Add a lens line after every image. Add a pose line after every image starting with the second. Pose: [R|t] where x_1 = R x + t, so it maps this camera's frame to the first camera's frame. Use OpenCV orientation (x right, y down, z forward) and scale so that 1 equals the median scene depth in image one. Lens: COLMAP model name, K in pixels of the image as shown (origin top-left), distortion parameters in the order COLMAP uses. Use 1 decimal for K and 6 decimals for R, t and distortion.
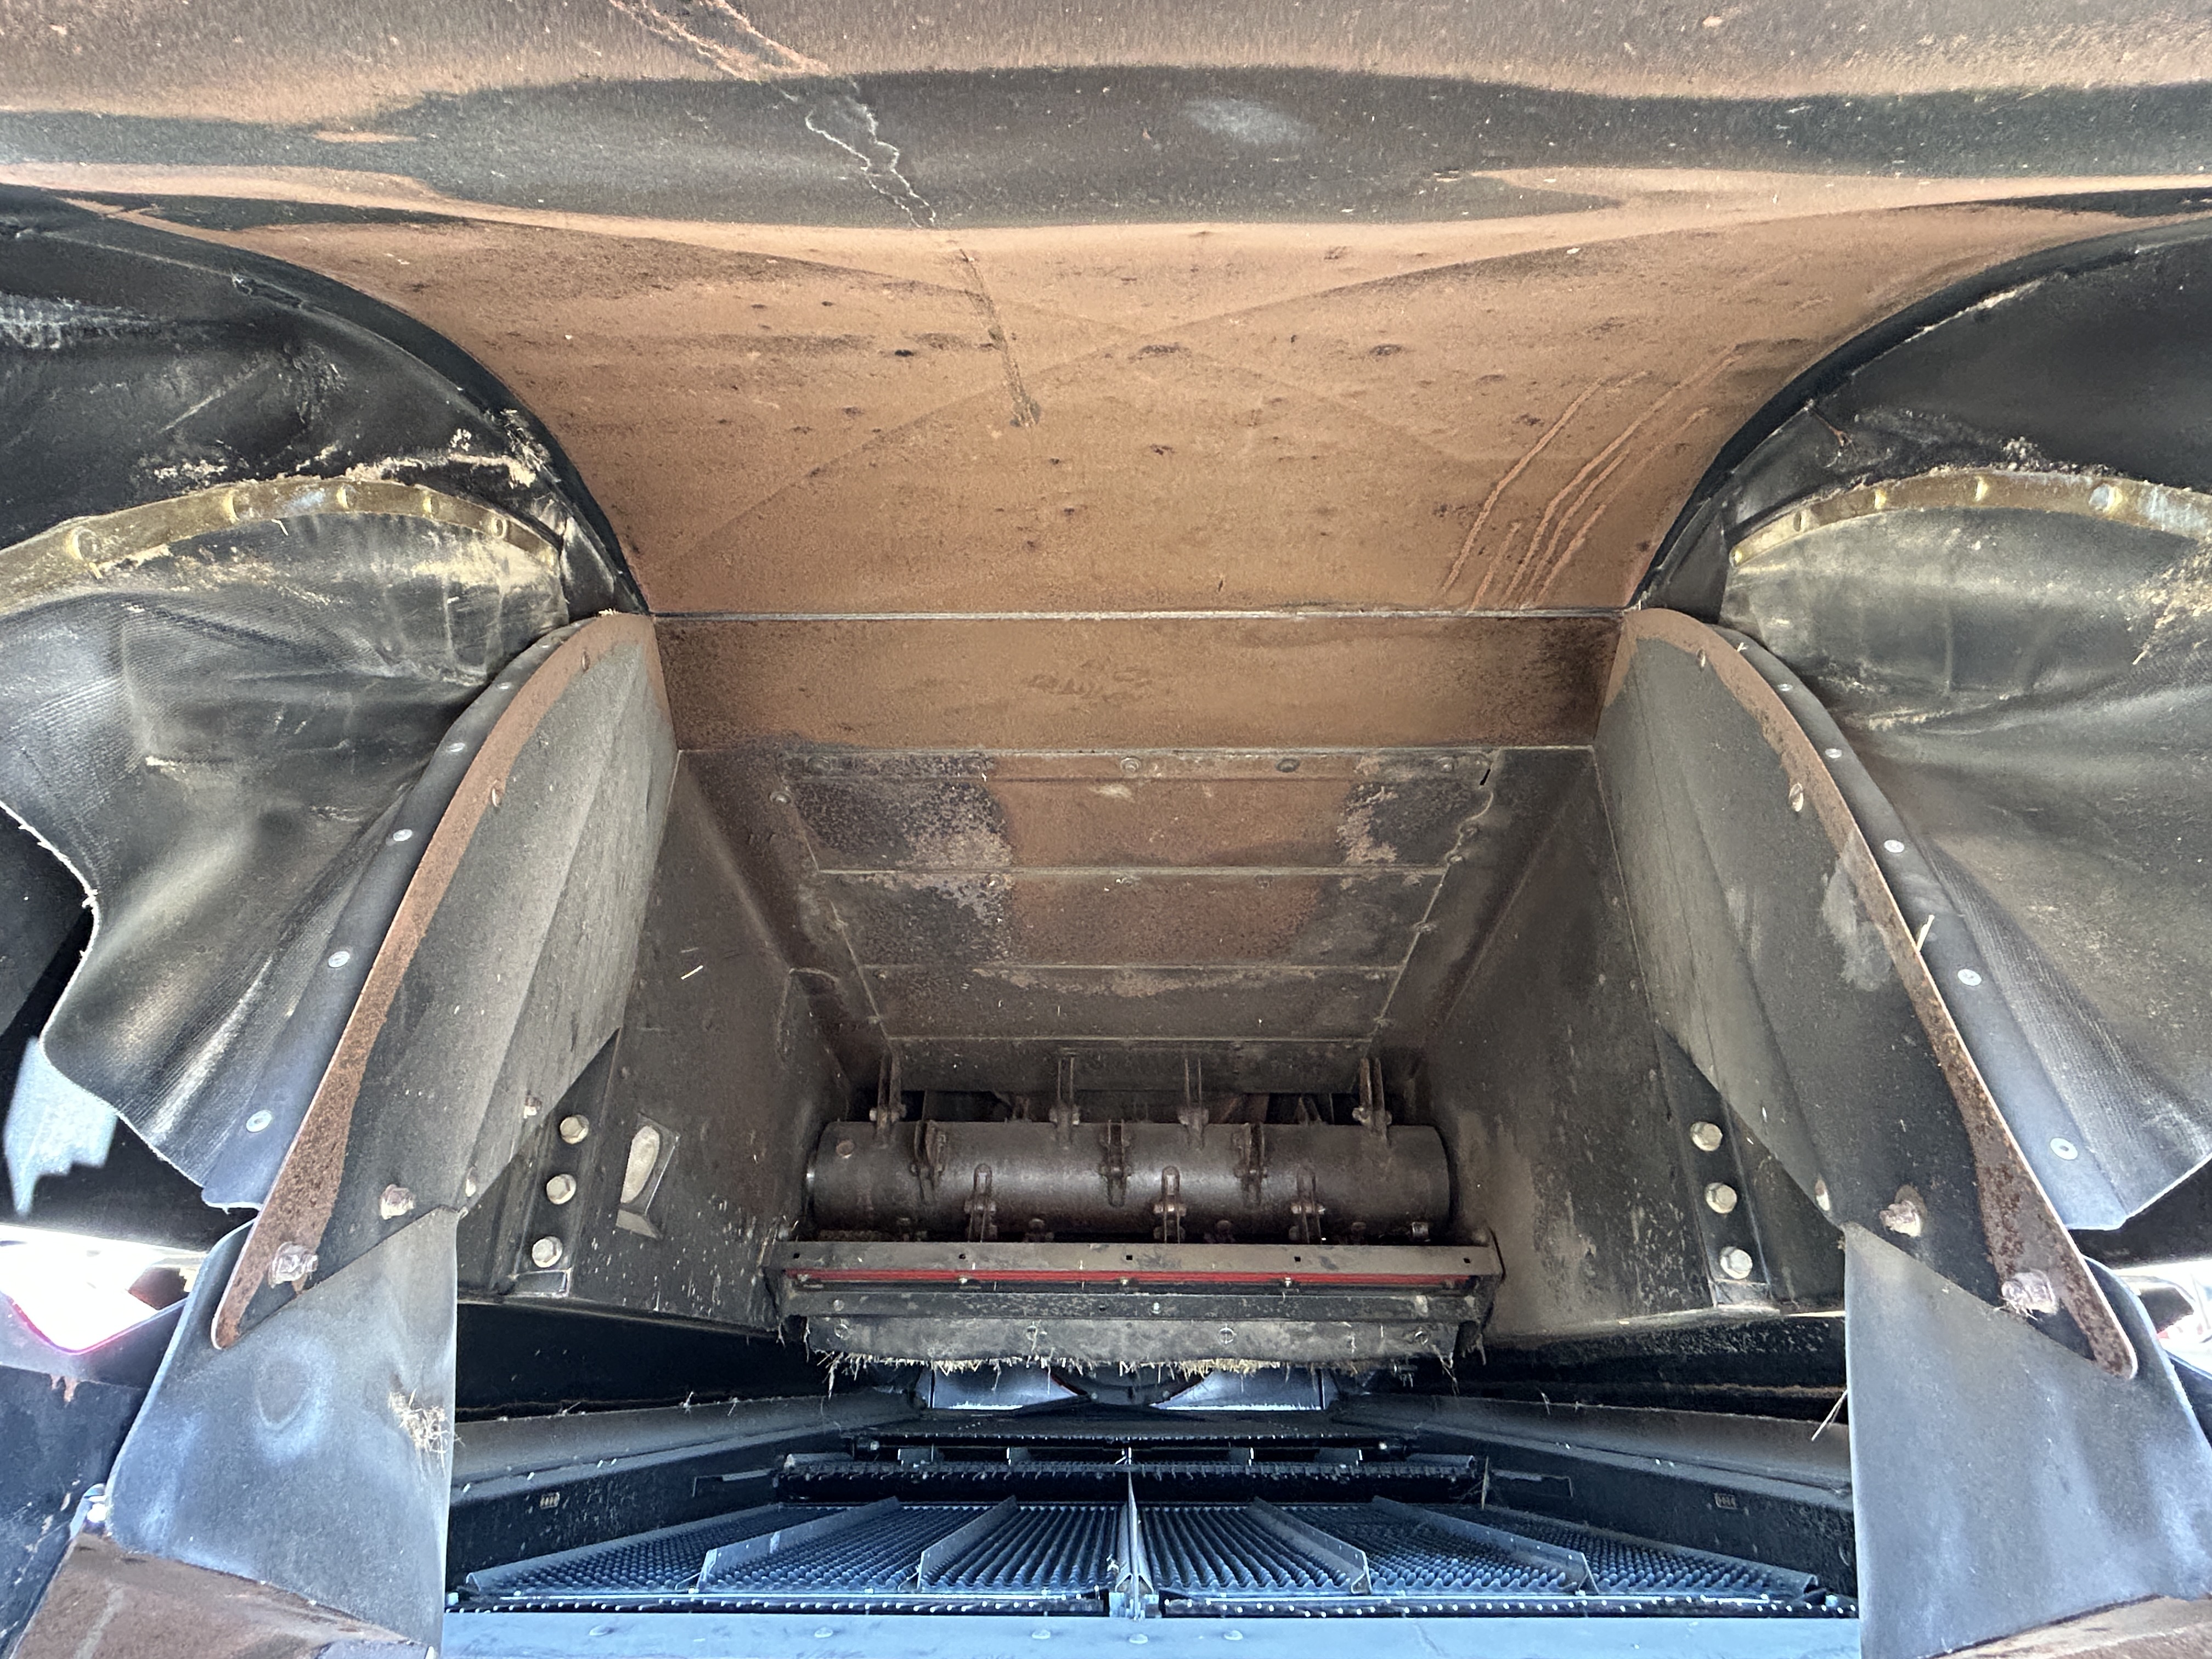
lens RADIAL K [[1102.0, 0, 1107.9], [0, 1102.0, 831.8], [0, 0, 1]] dist [-0.005424, 0.002985]
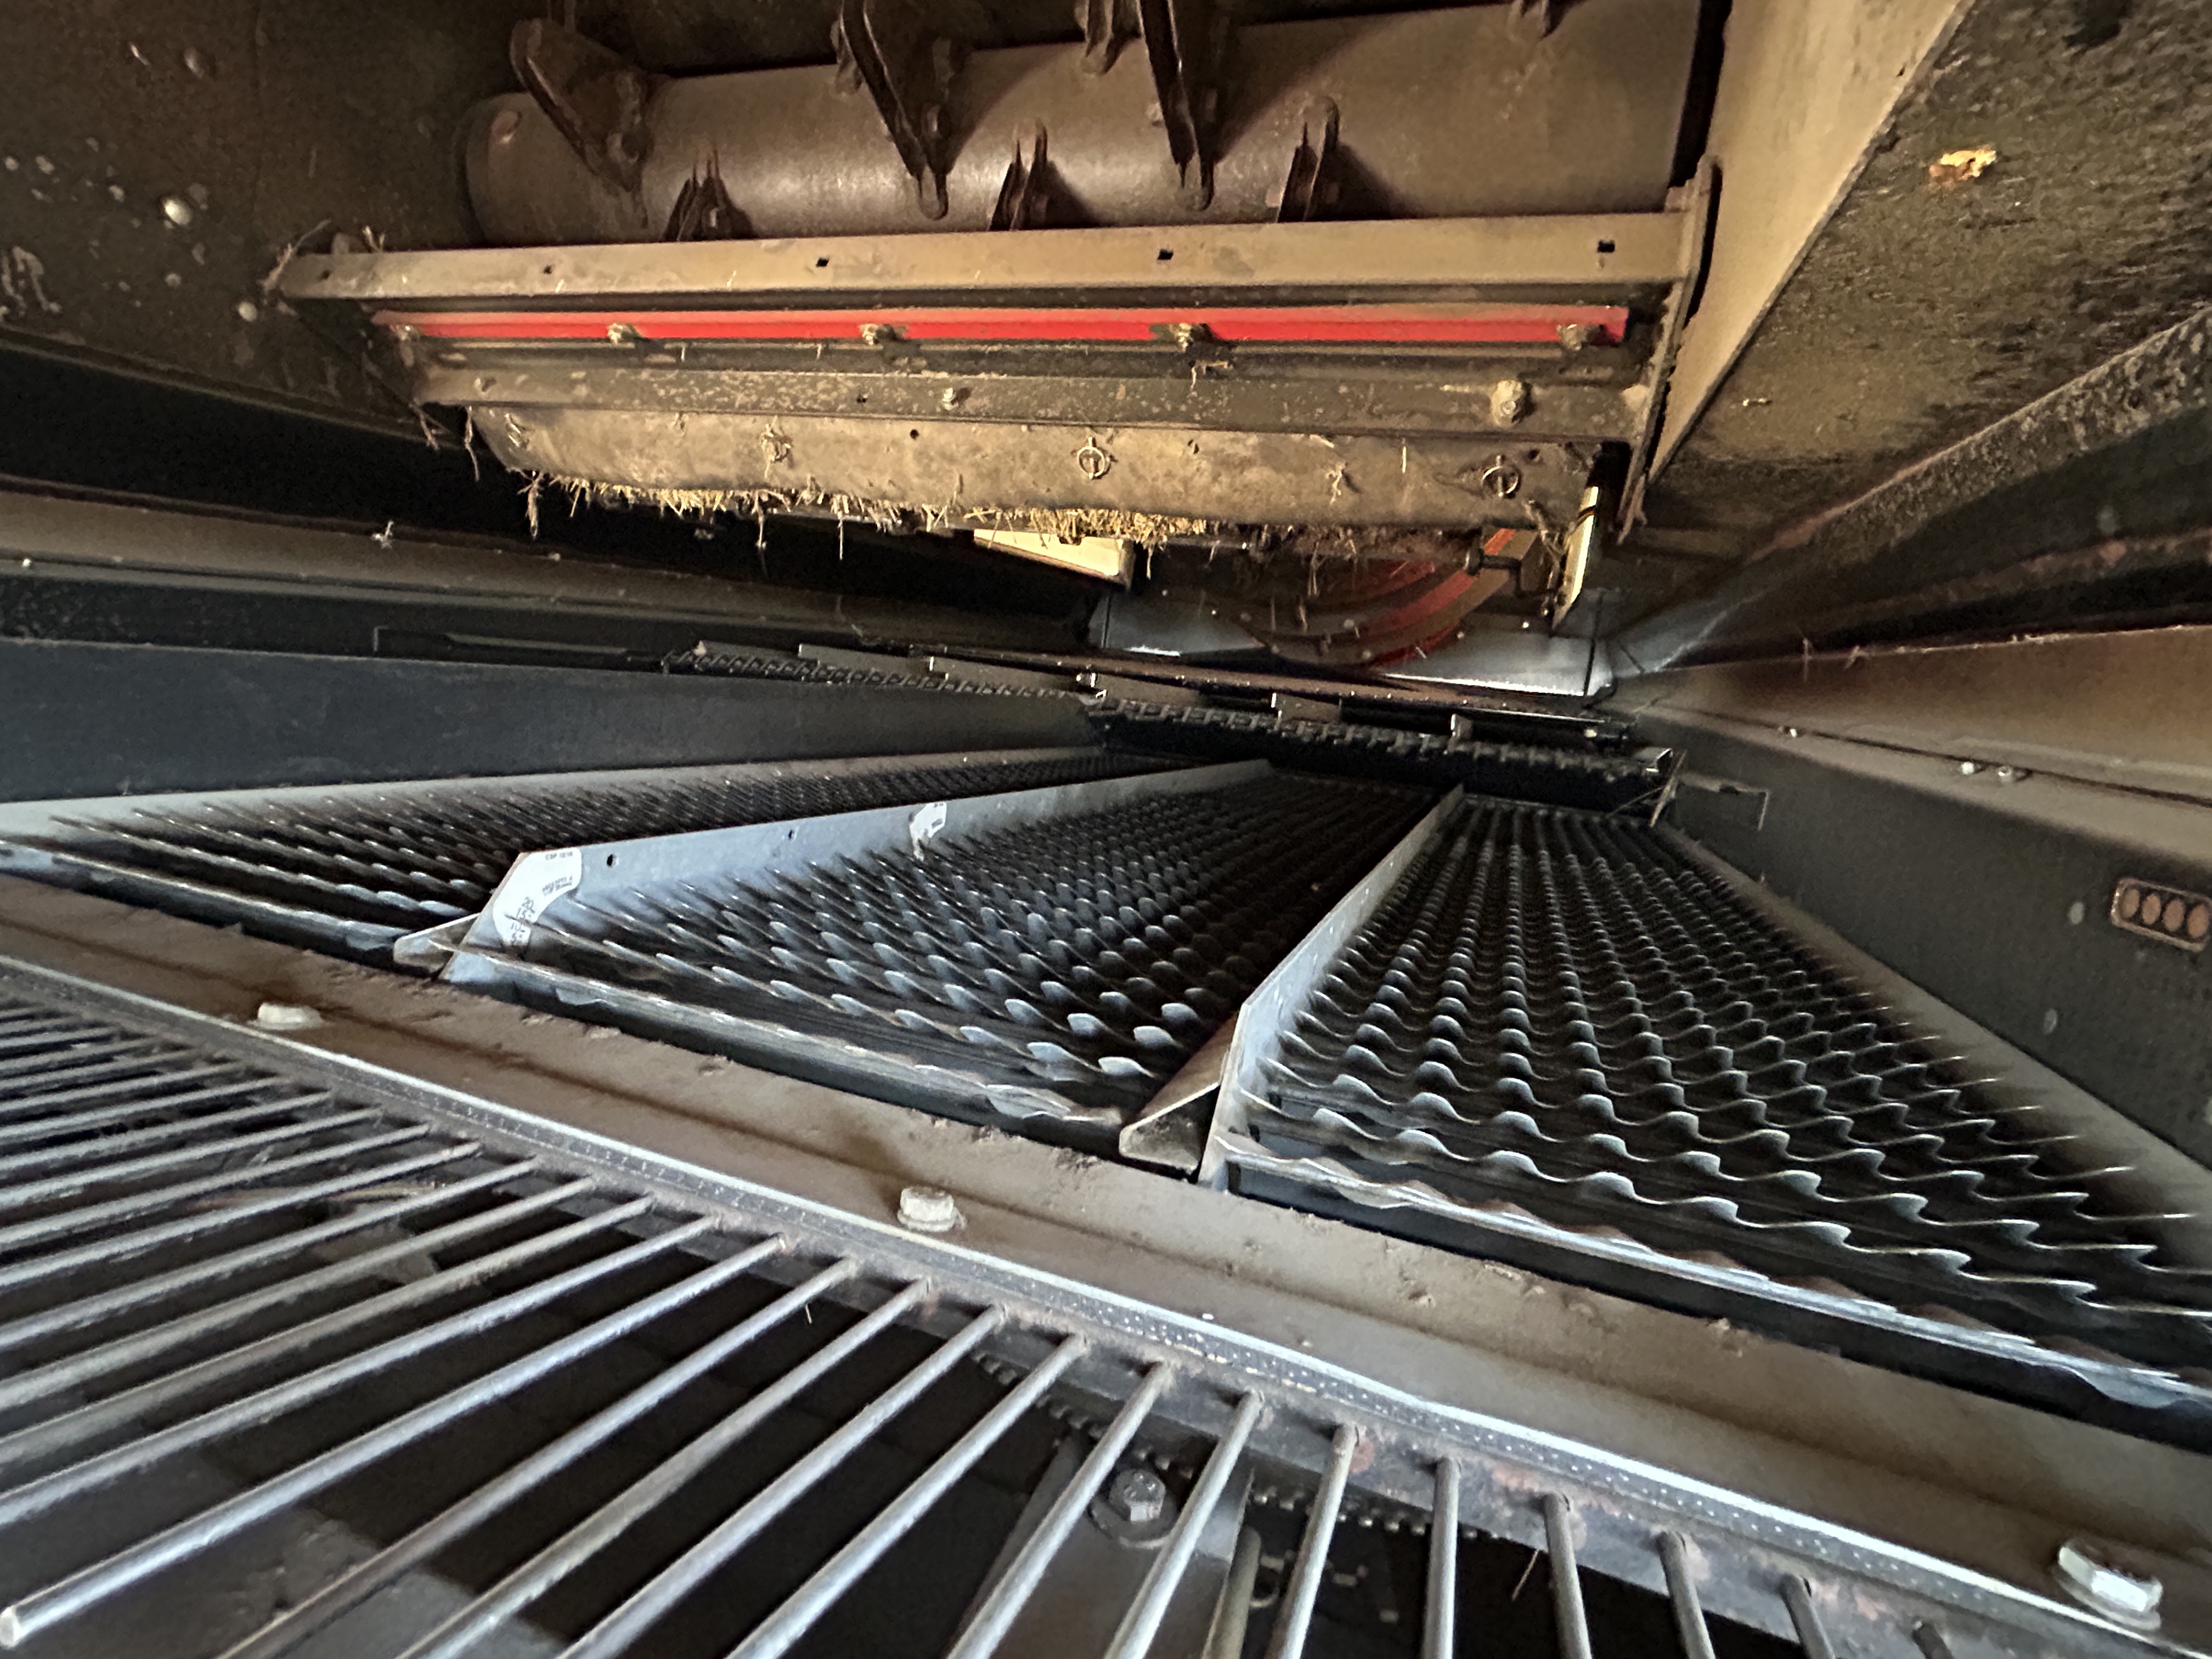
lens RADIAL K [[1102.0, 0, 1108.3], [0, 1102.0, 821.4], [0, 0, 1]] dist [-0.005424, 0.002985]
pose [[0.931709, 0.143210, -0.333779, 0.305803], [0.070366, 0.830400, 0.552707, 0.318663], [0.356323, -0.538449, 0.763614, 0.535293]]
